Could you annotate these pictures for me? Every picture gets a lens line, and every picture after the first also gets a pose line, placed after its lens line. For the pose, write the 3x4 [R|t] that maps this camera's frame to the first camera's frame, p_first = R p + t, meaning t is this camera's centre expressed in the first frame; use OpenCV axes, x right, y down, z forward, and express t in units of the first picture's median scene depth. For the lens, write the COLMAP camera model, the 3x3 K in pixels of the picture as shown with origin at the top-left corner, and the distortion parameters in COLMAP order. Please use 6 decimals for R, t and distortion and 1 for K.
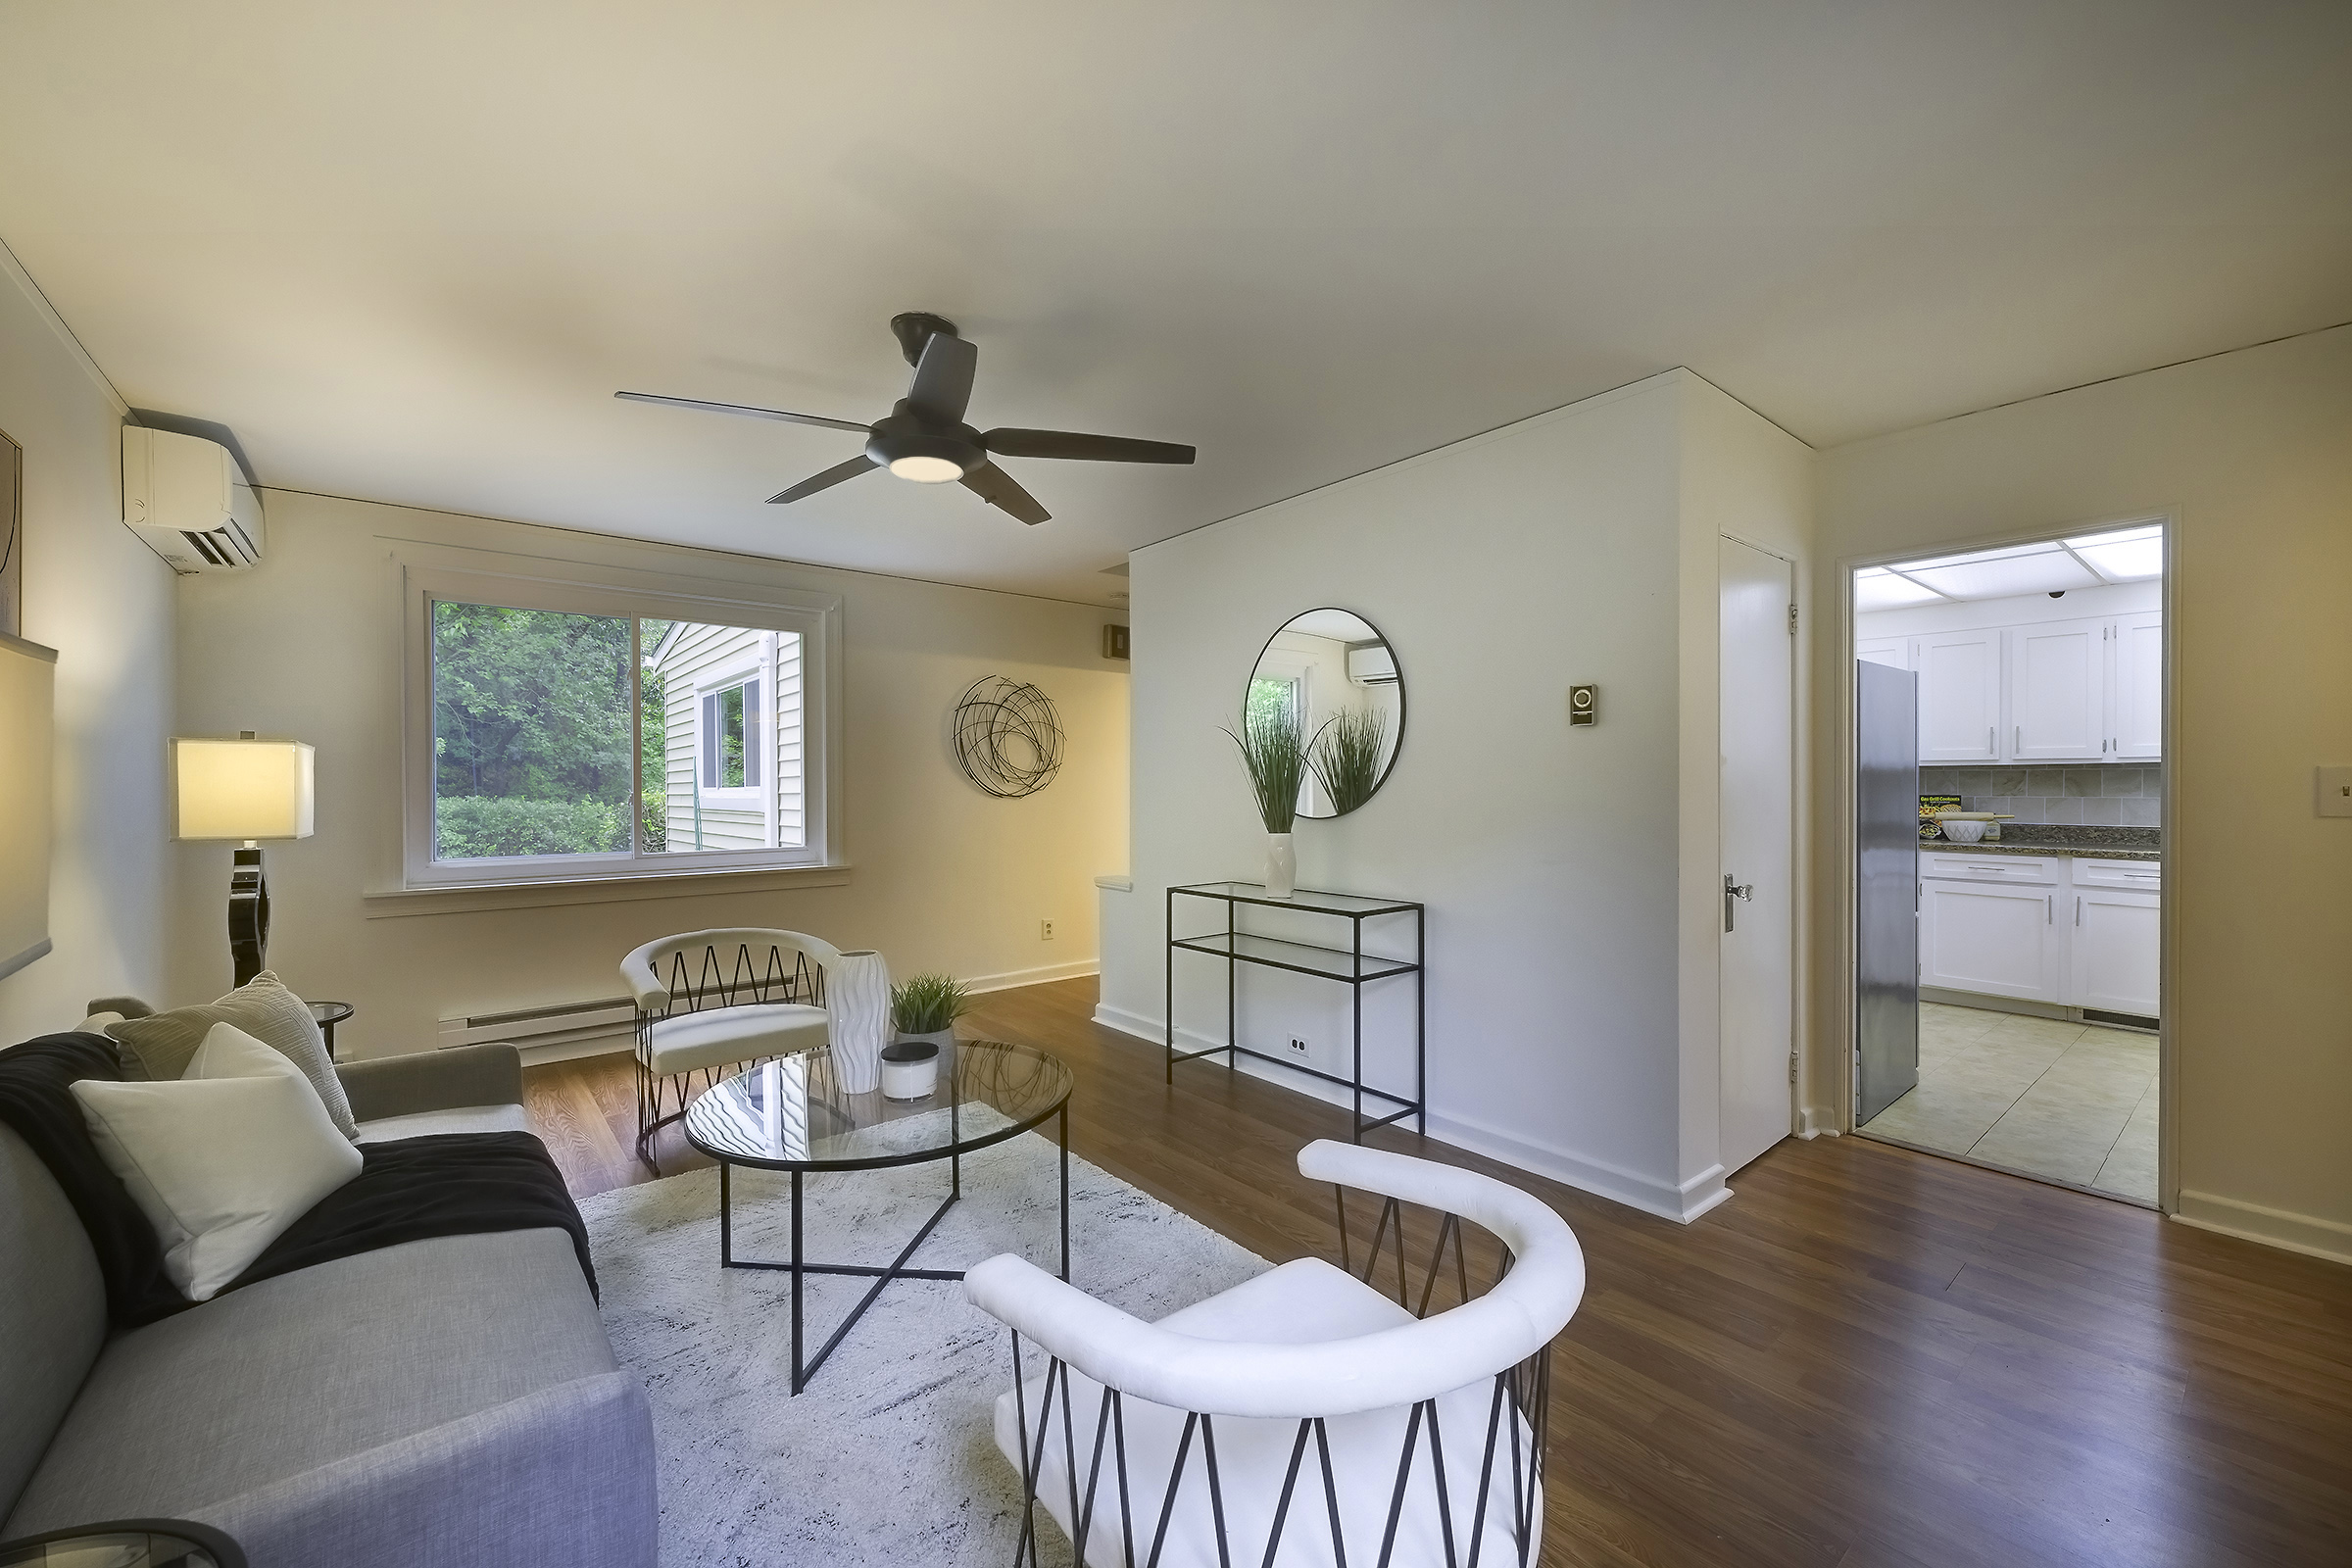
lens RADIAL K [[942.3, 0, 1086.5], [0, 942.3, 788.6], [0, 0, 1]] dist [0.000480, 0.000016]
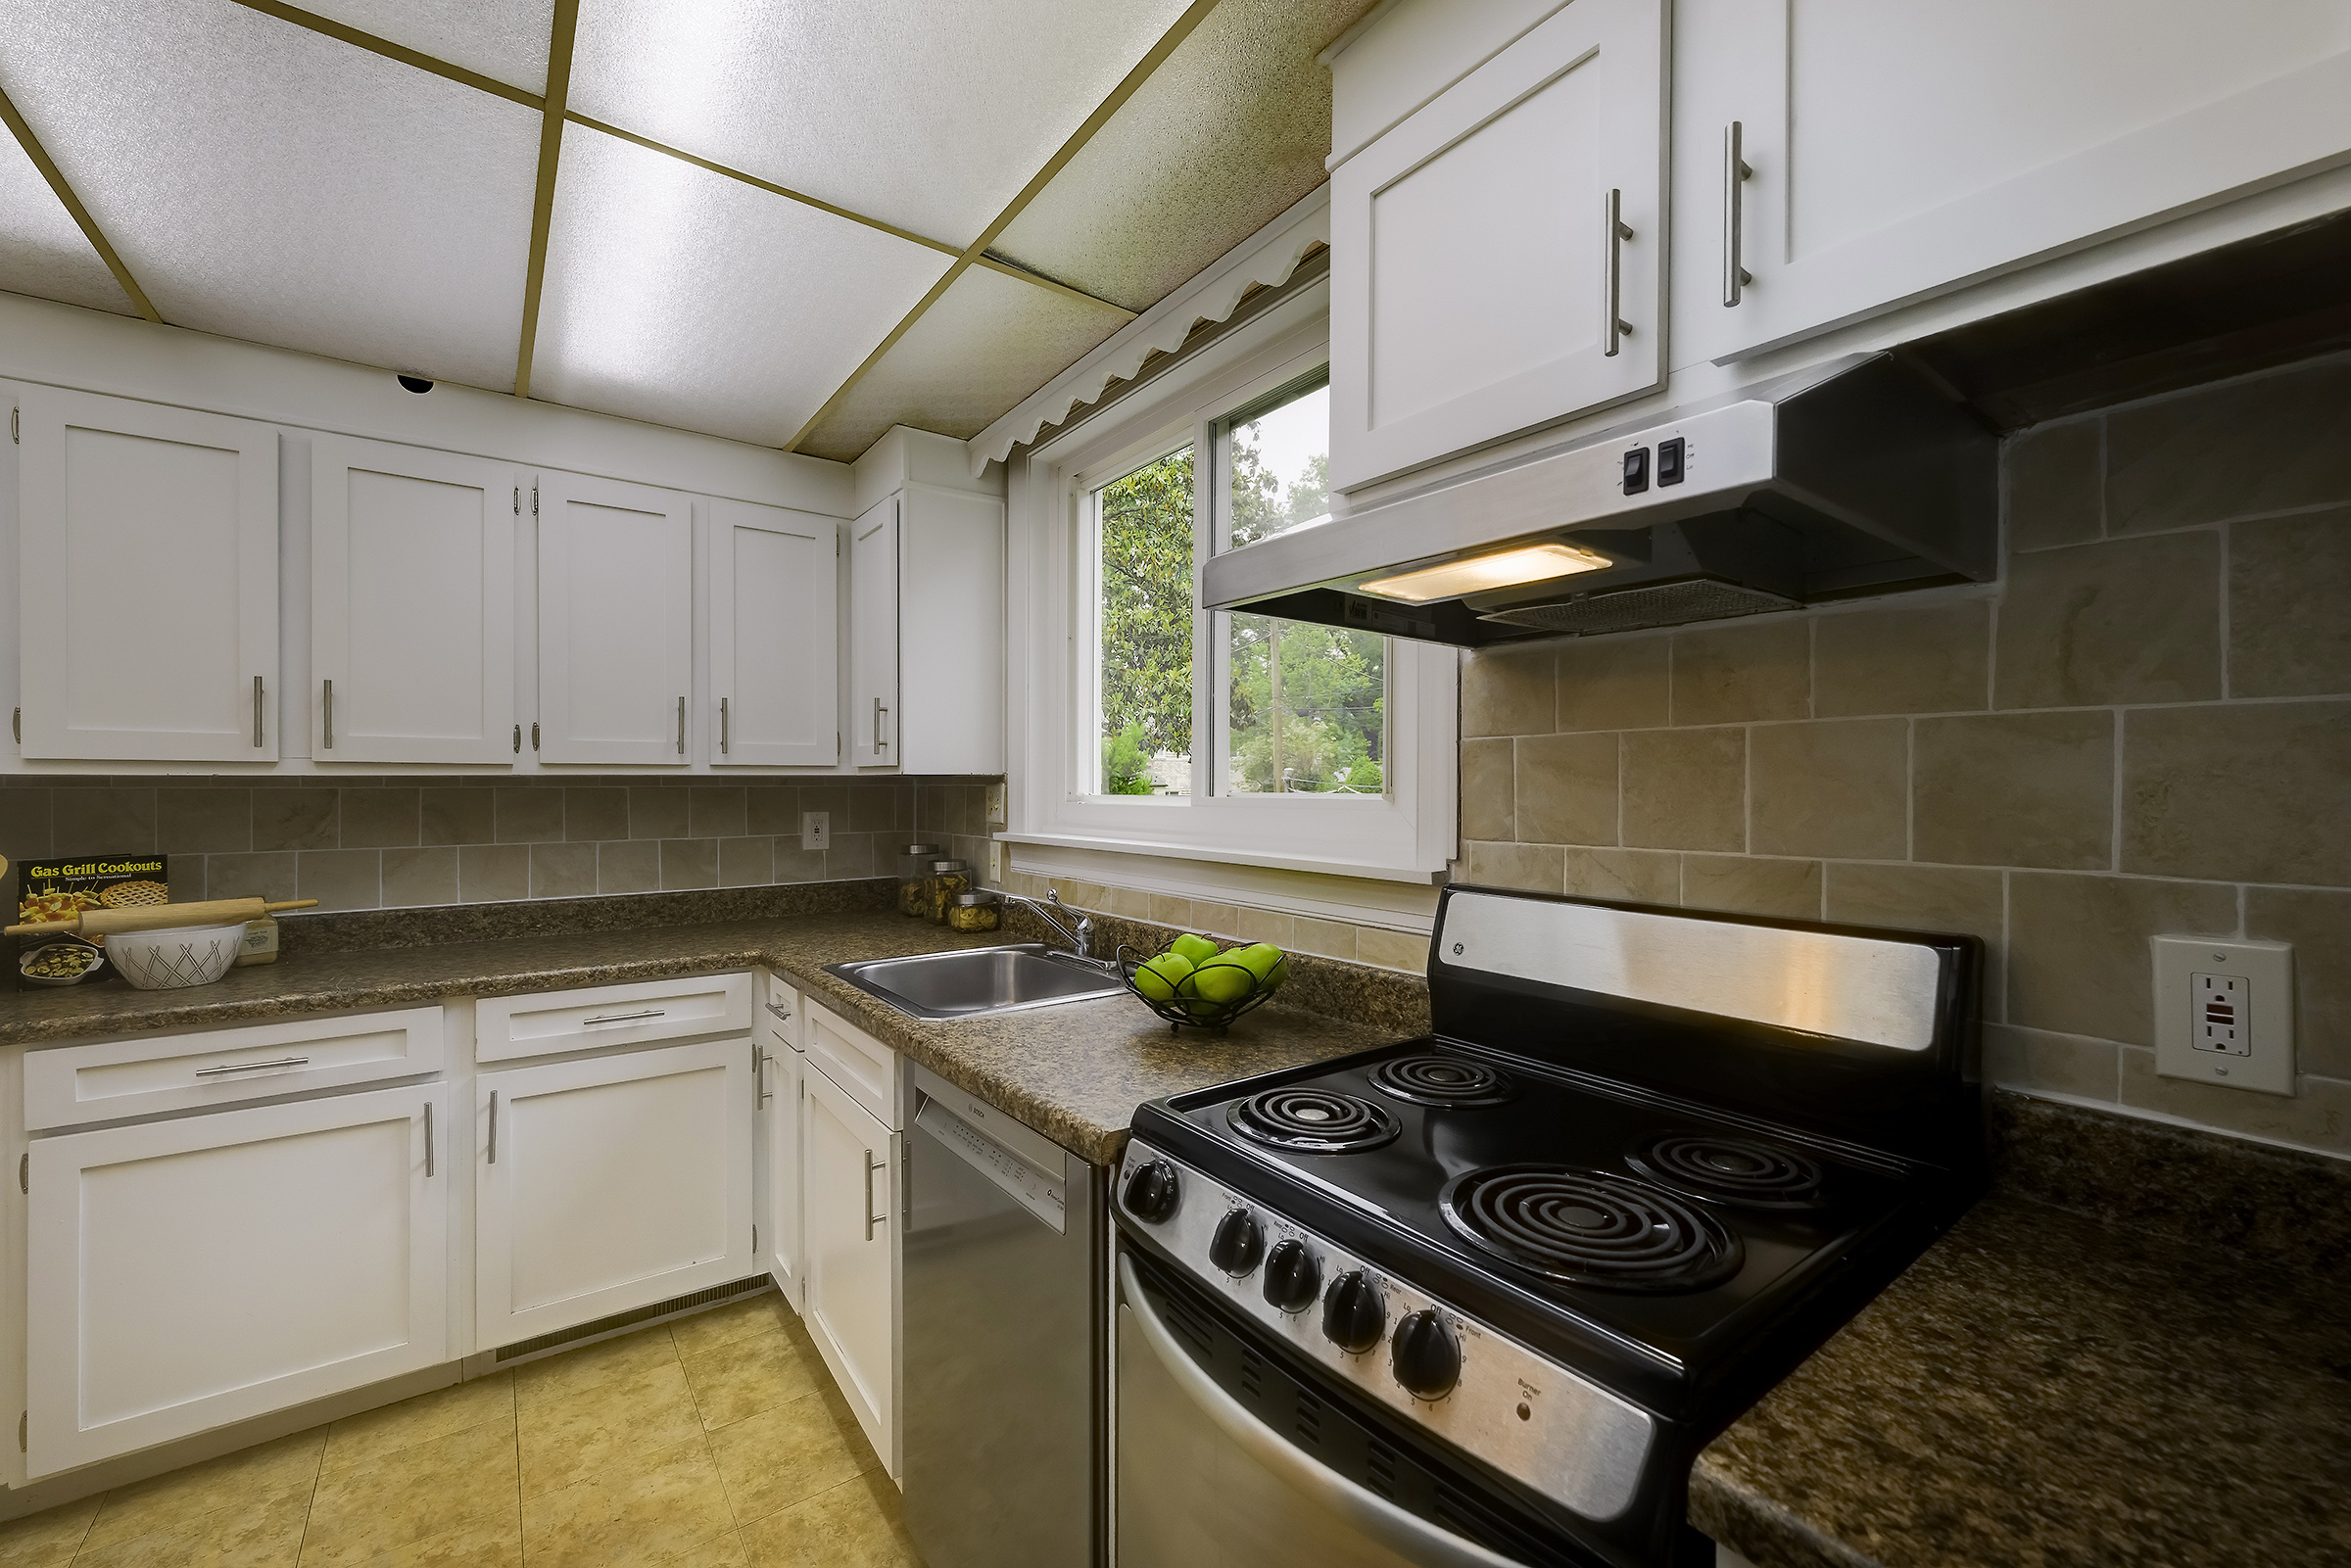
lens RADIAL K [[954.3, 0, 1289.4], [0, 954.3, 791.2], [0, 0, 1]] dist [0.000852, 0.000494]
pose [[-0.054949, -0.002274, 0.998487, 0.584471], [0.006039, 0.999978, 0.002610, -0.017734], [-0.998471, 0.006173, -0.054934, 0.641874]]
